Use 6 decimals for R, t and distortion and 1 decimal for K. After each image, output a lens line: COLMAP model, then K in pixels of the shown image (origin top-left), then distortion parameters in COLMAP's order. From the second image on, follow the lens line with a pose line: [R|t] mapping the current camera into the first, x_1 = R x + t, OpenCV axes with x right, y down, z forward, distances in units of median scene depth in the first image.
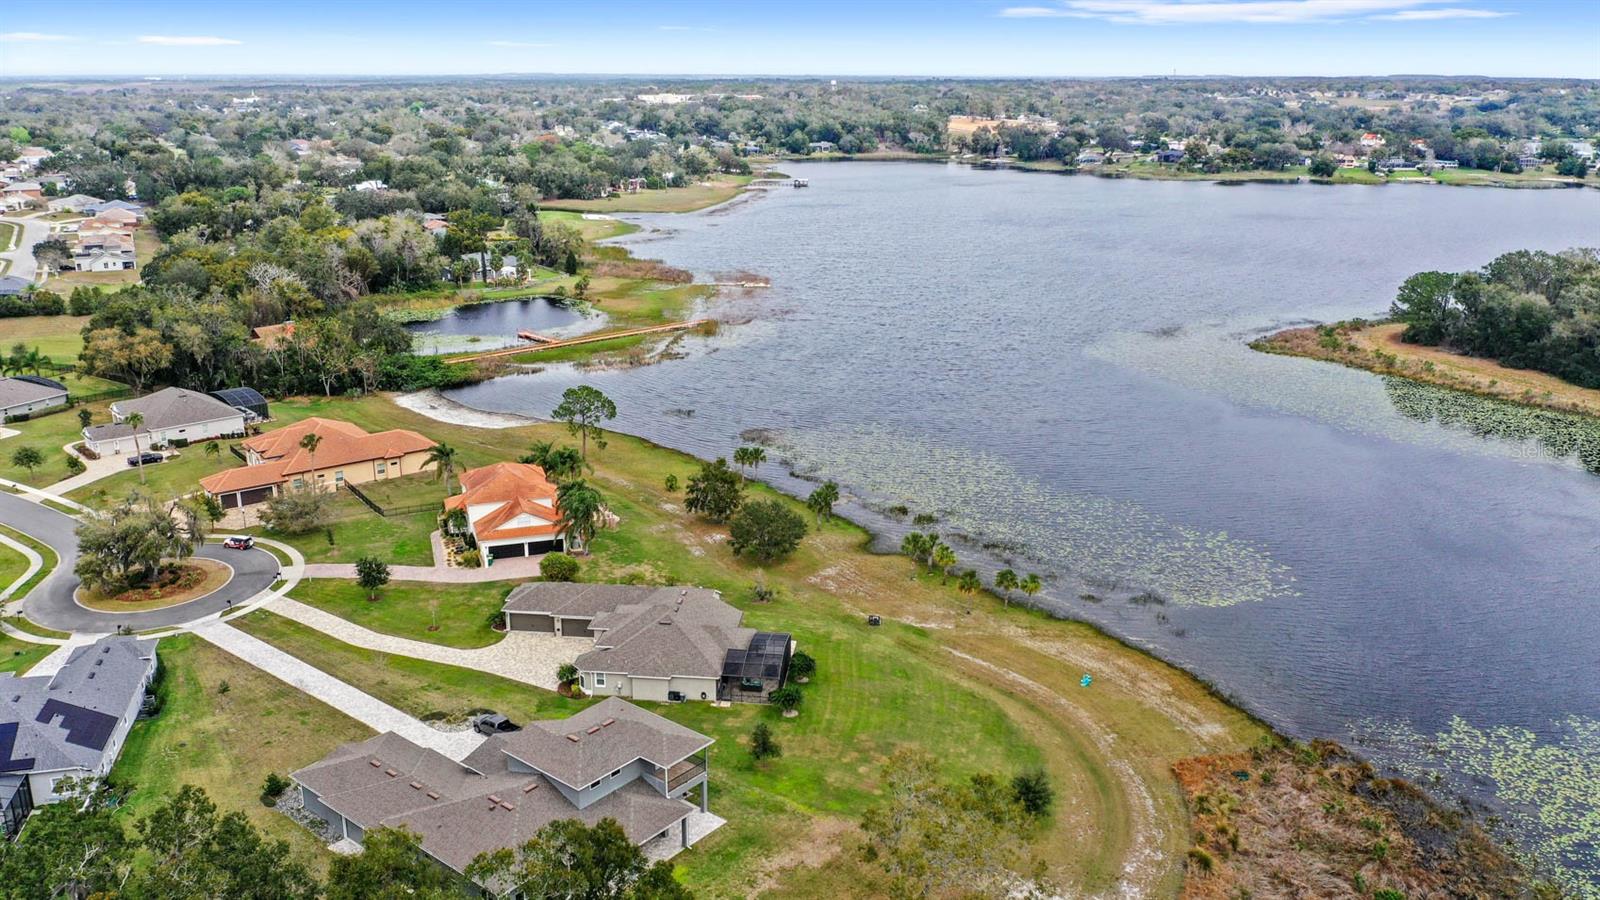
lens RADIAL K [[1276.1, 0, 800.0], [0, 1276.1, 450.0], [0, 0, 1]] dist [-0.017200, 0.000185]
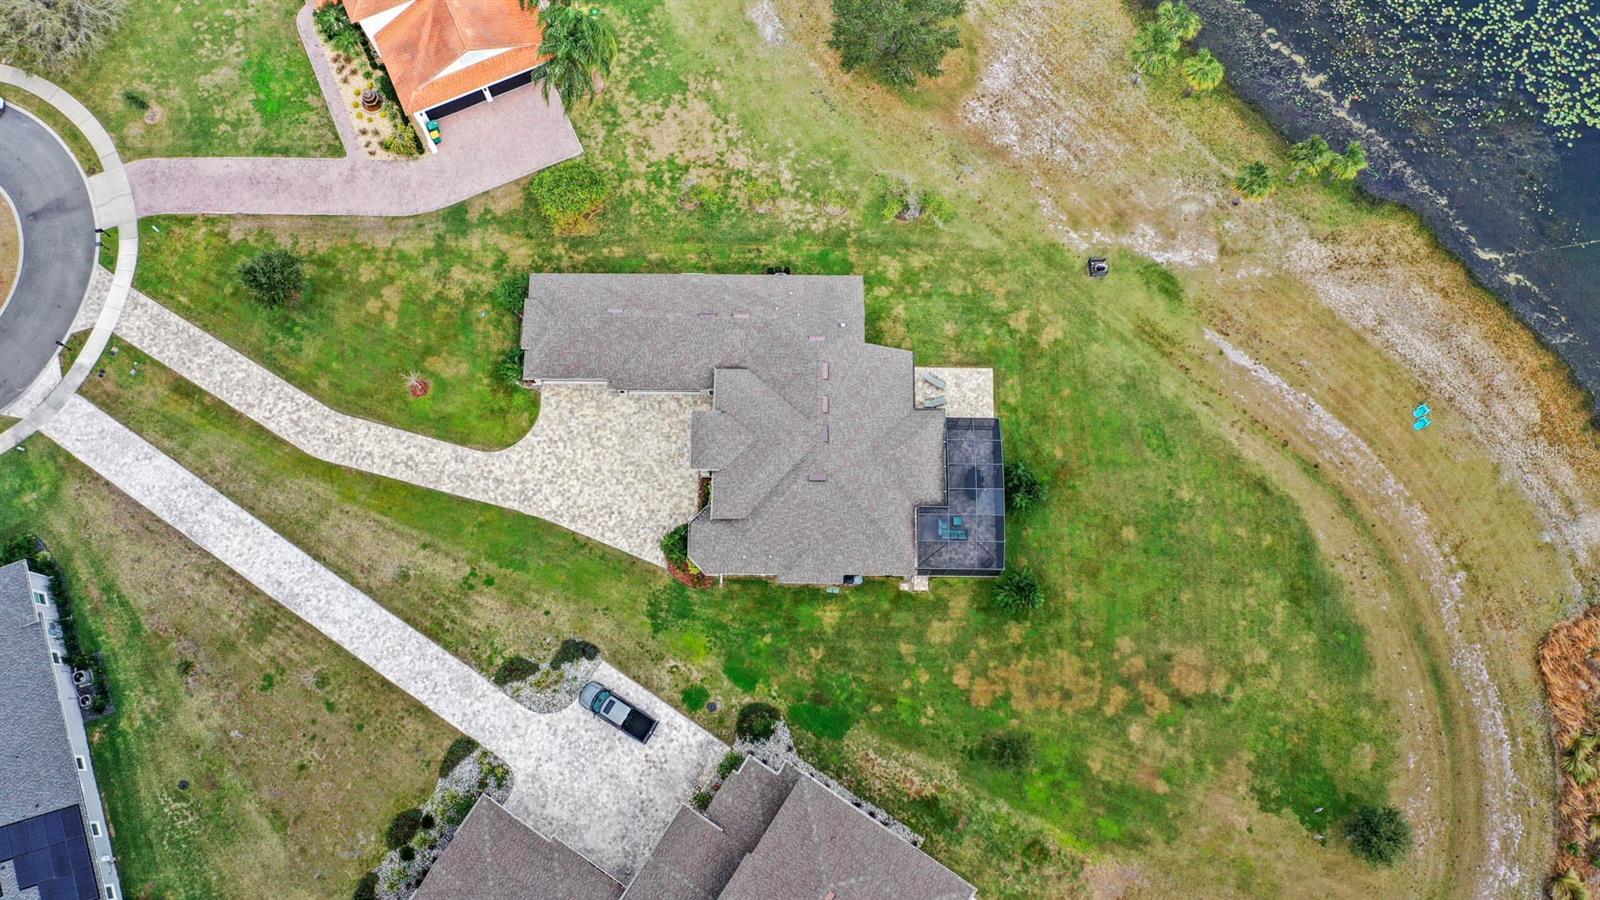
lens RADIAL K [[1268.0, 0, 800.0], [0, 1268.0, 450.0], [0, 0, 1]] dist [-0.017491, 0.001105]
pose [[0.994959, -0.098345, 0.019644, -0.045609], [0.033845, 0.513657, 0.857328, -0.150196], [-0.094404, -0.852341, 0.514396, 0.251265]]
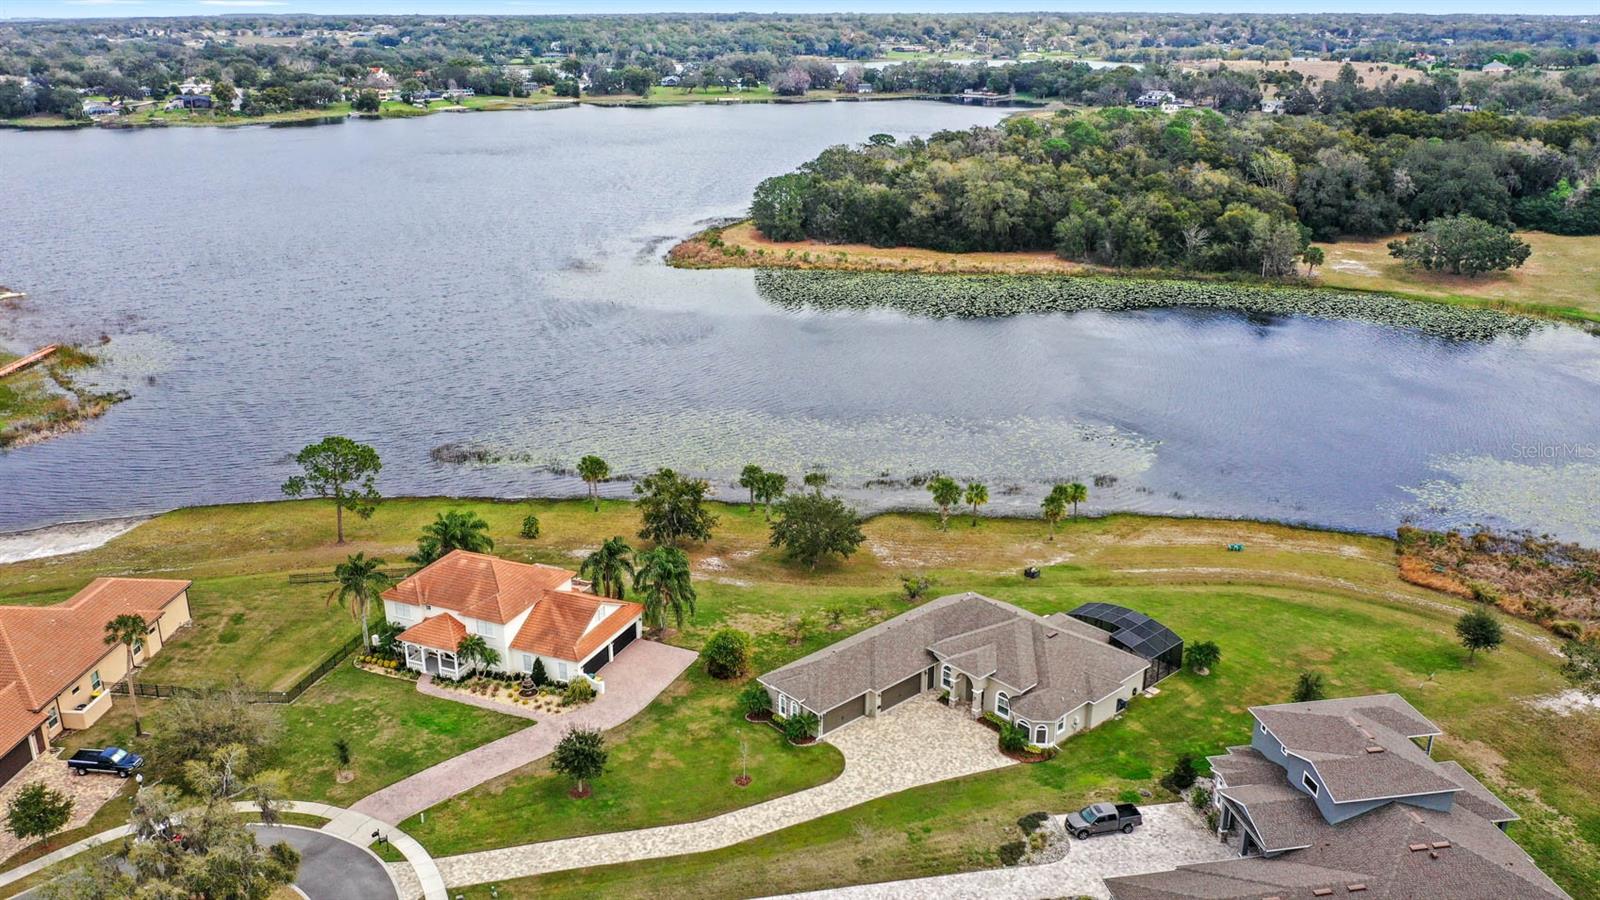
lens RADIAL K [[1268.0, 0, 800.0], [0, 1268.0, 450.0], [0, 0, 1]] dist [-0.017491, 0.001105]
pose [[0.661825, -0.248897, 0.707134, -0.281022], [0.216906, 0.966505, 0.137183, -0.047590], [-0.717593, 0.062590, 0.693644, 0.195564]]
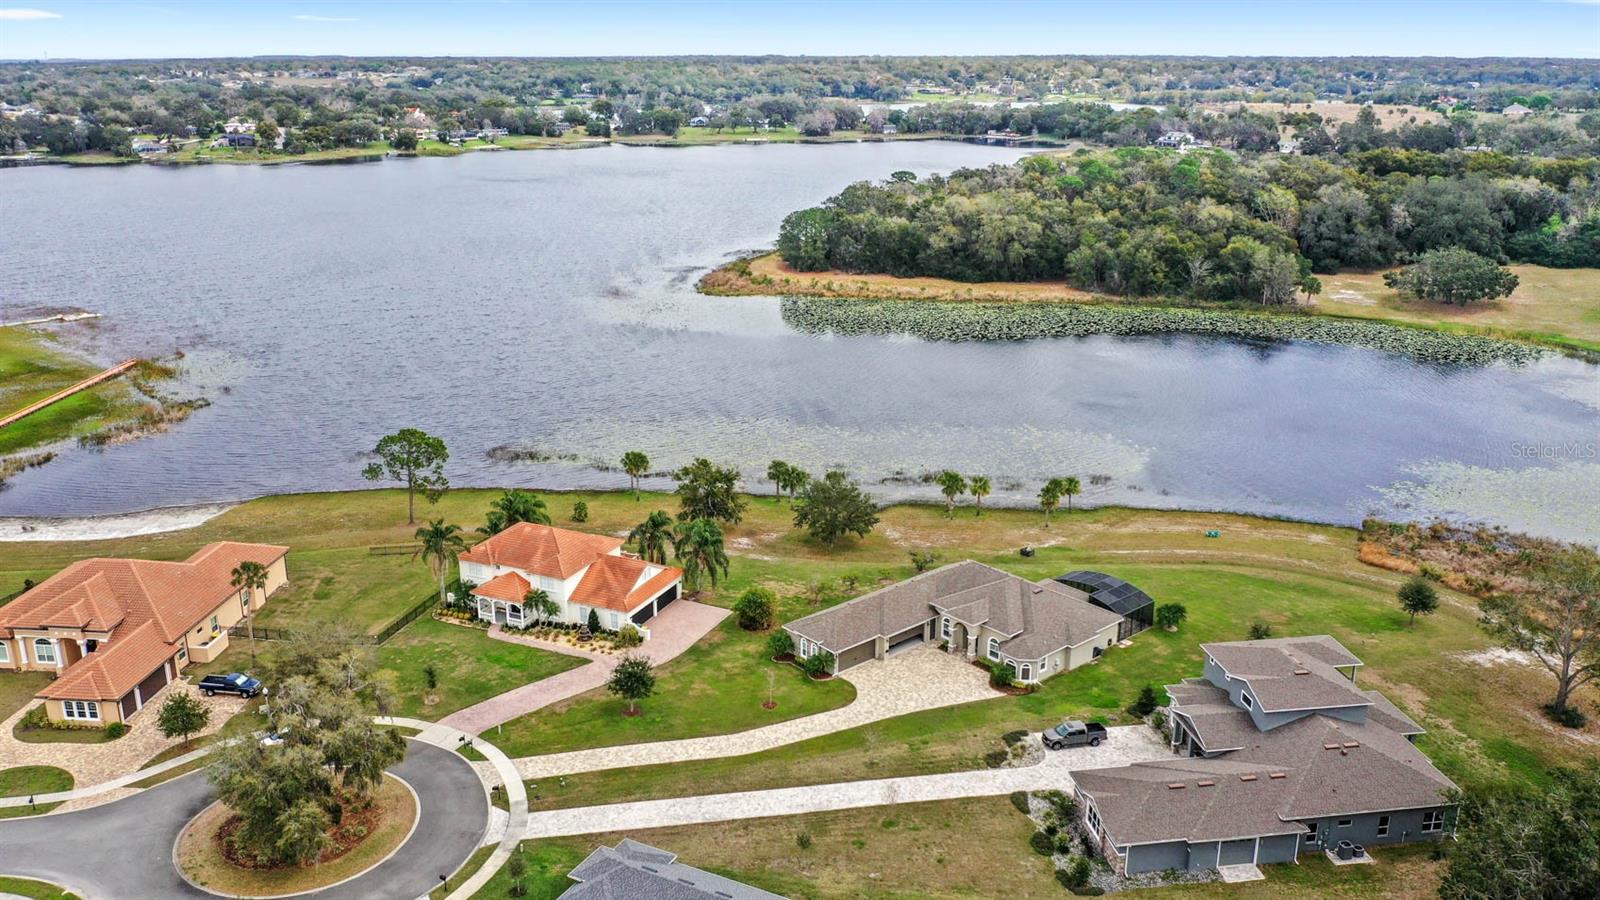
lens RADIAL K [[1280.3, 0, 800.0], [0, 1280.3, 450.0], [0, 0, 1]] dist [-0.018123, 0.001992]
pose [[0.676868, -0.220649, 0.702256, -0.321791], [0.212078, 0.972020, 0.100998, -0.037851], [-0.704892, 0.080571, 0.704724, 0.159373]]
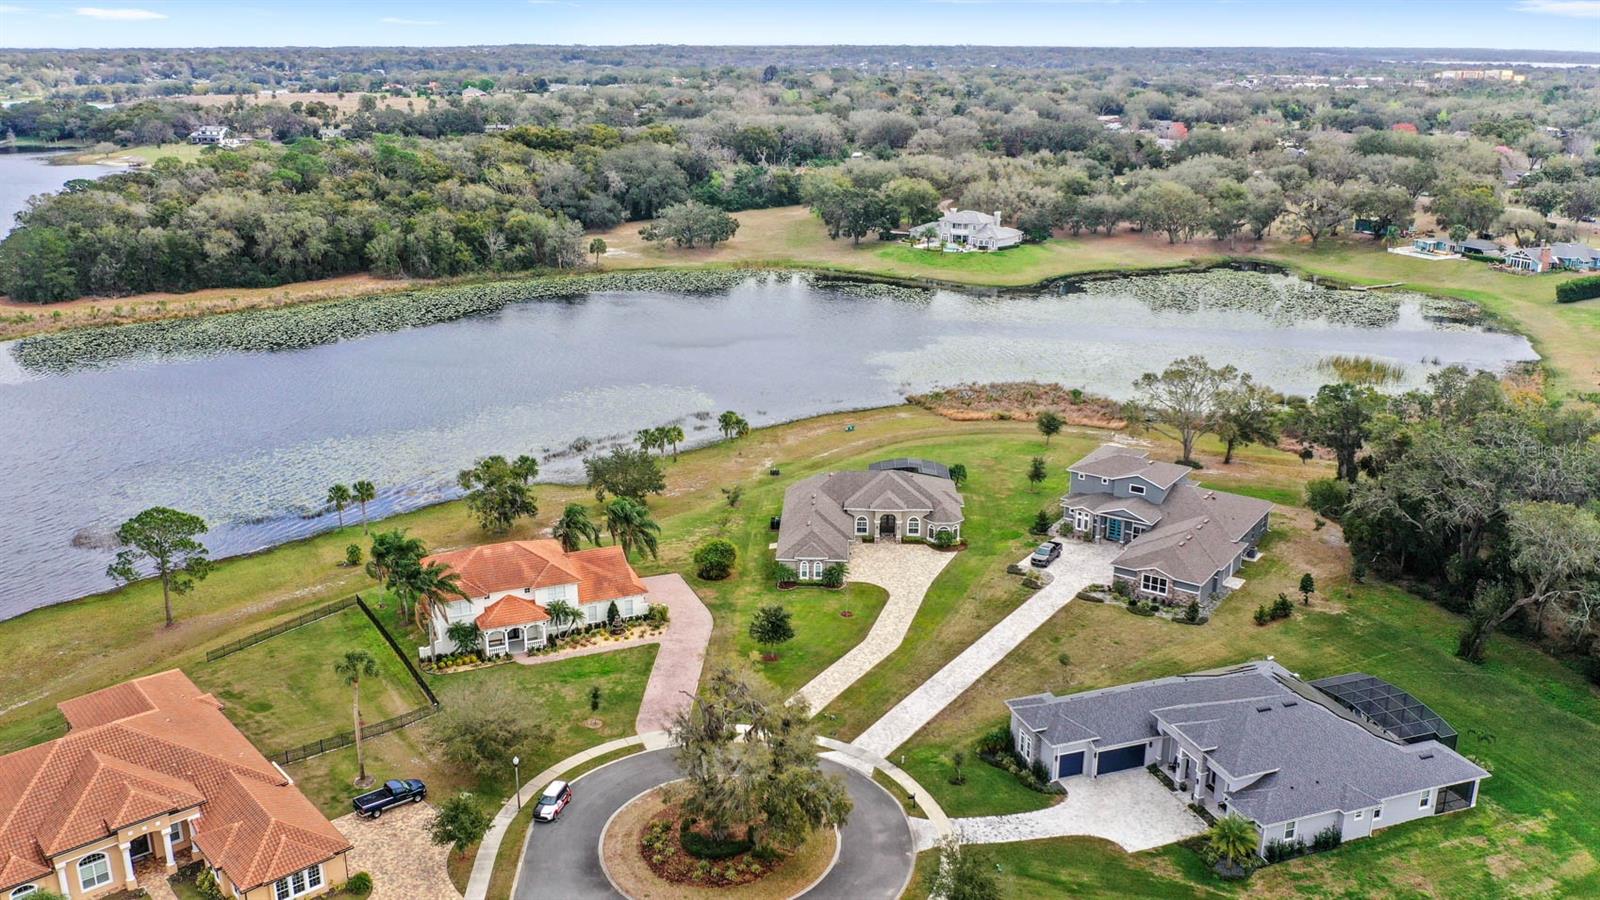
lens RADIAL K [[1300.2, 0, 800.0], [0, 1300.2, 450.0], [0, 0, 1]] dist [-0.017482, 0.000268]
pose [[-0.072790, -0.300114, 0.951122, -0.450254], [0.284223, 0.907865, 0.308217, -0.104048], [-0.955991, 0.292765, 0.019216, 0.389483]]
